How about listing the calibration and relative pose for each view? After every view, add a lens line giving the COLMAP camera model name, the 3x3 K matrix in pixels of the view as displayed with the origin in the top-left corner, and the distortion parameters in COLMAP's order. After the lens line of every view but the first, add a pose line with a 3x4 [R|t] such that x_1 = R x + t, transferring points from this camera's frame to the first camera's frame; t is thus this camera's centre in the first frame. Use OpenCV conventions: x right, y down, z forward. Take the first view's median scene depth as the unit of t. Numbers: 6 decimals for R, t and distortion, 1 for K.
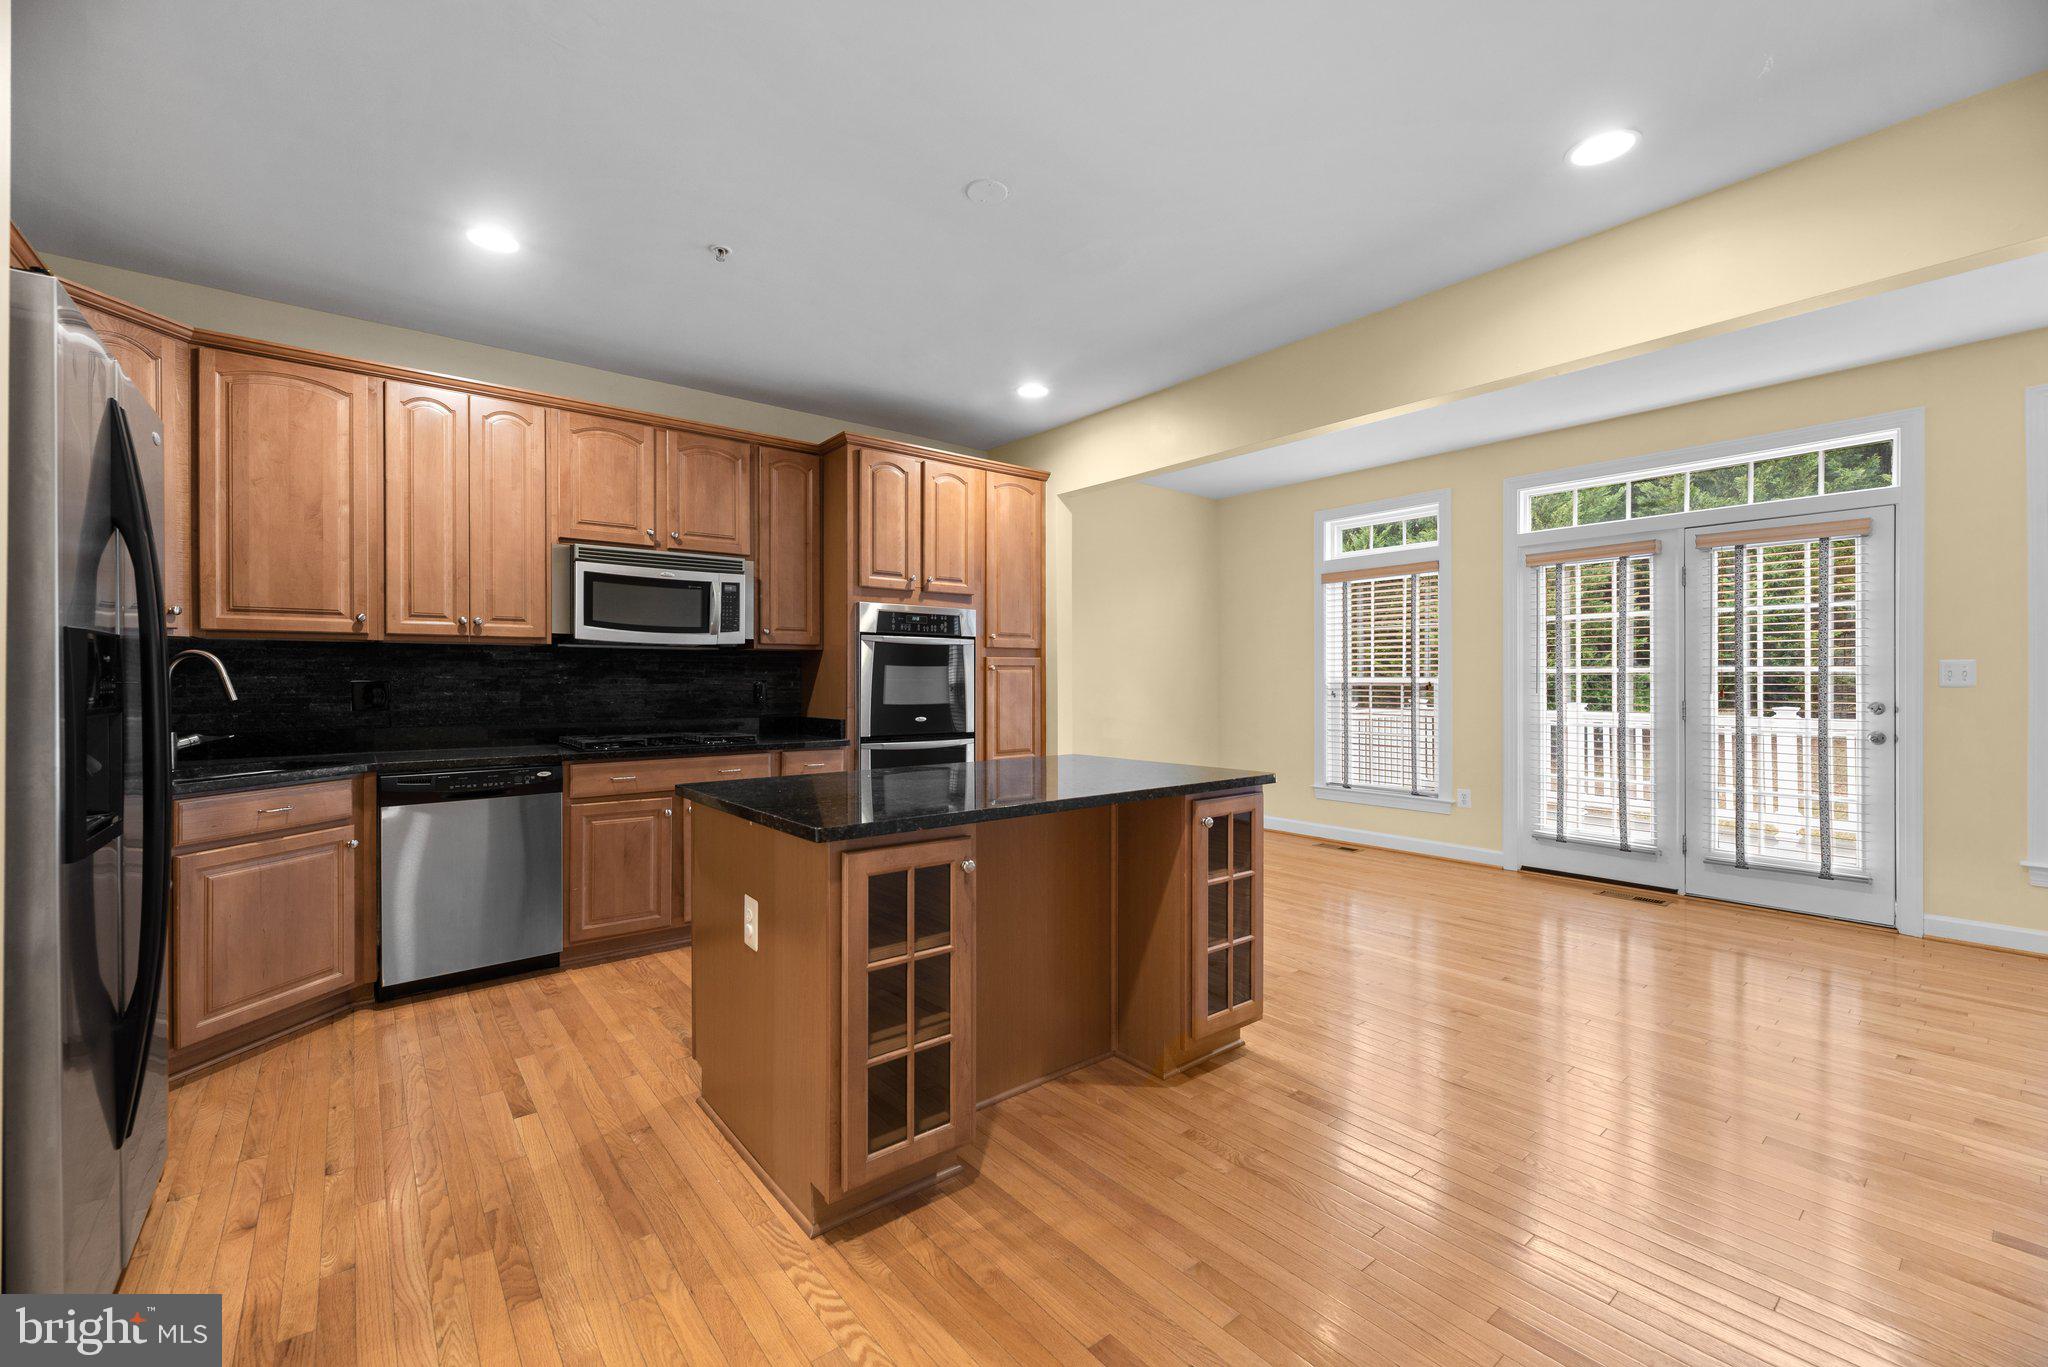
lens RADIAL K [[832.9, 0, 1023.9], [0, 832.9, 676.7], [0, 0, 1]] dist [-0.002498, 0.002340]
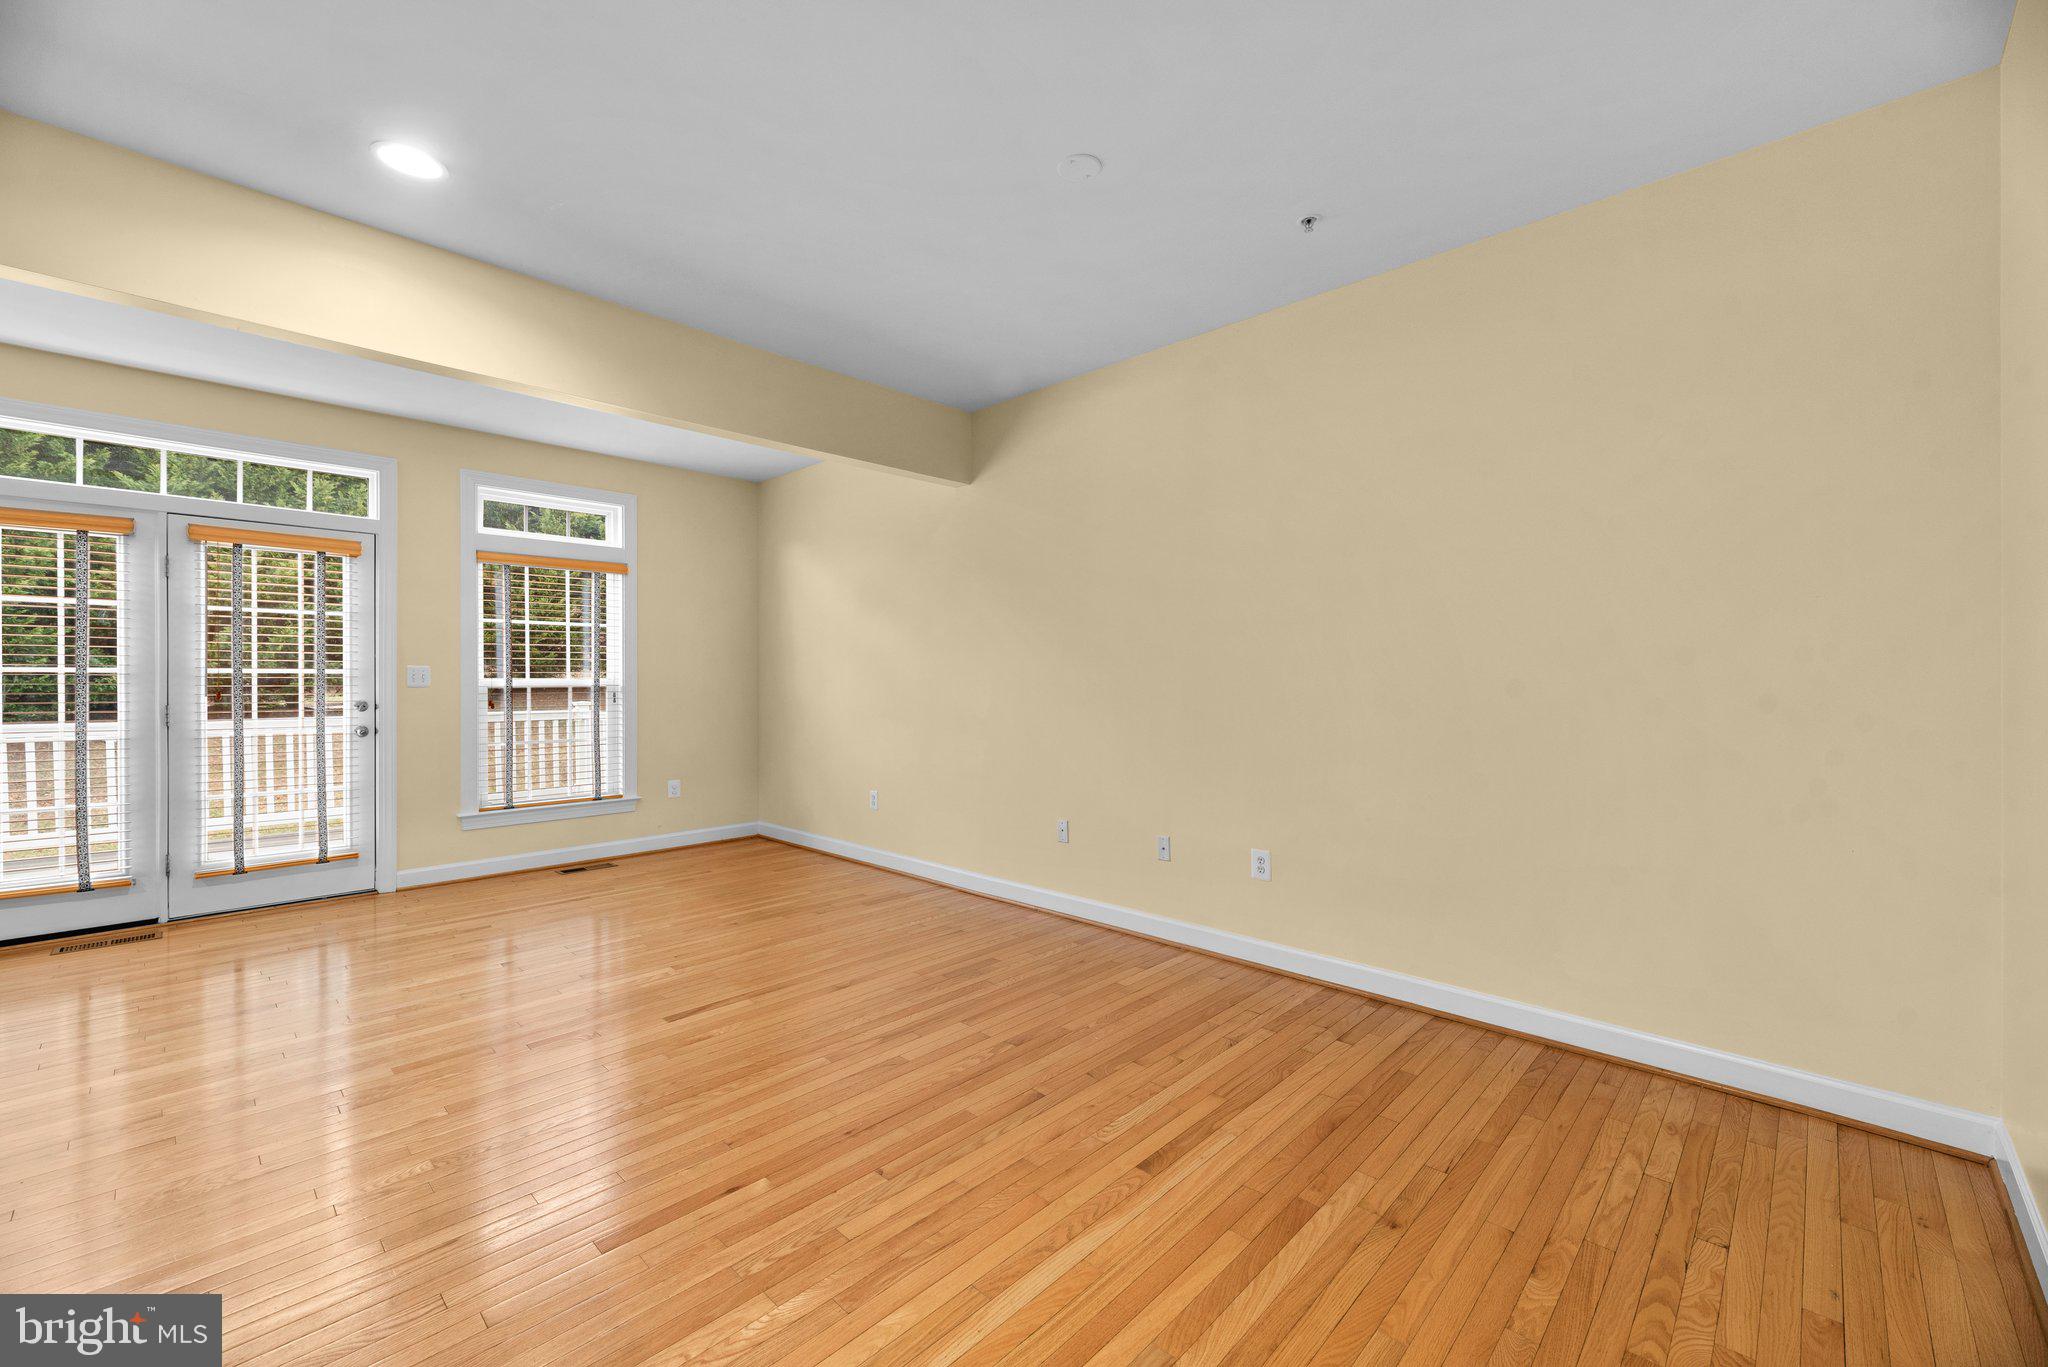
lens RADIAL K [[832.9, 0, 1021.2], [0, 832.9, 682.3], [0, 0, 1]] dist [-0.002498, 0.002340]
pose [[-0.123025, -0.003996, 0.992395, -0.236767], [-0.002740, 0.999989, 0.003687, -0.002017], [-0.992400, -0.002265, -0.123035, 0.221199]]
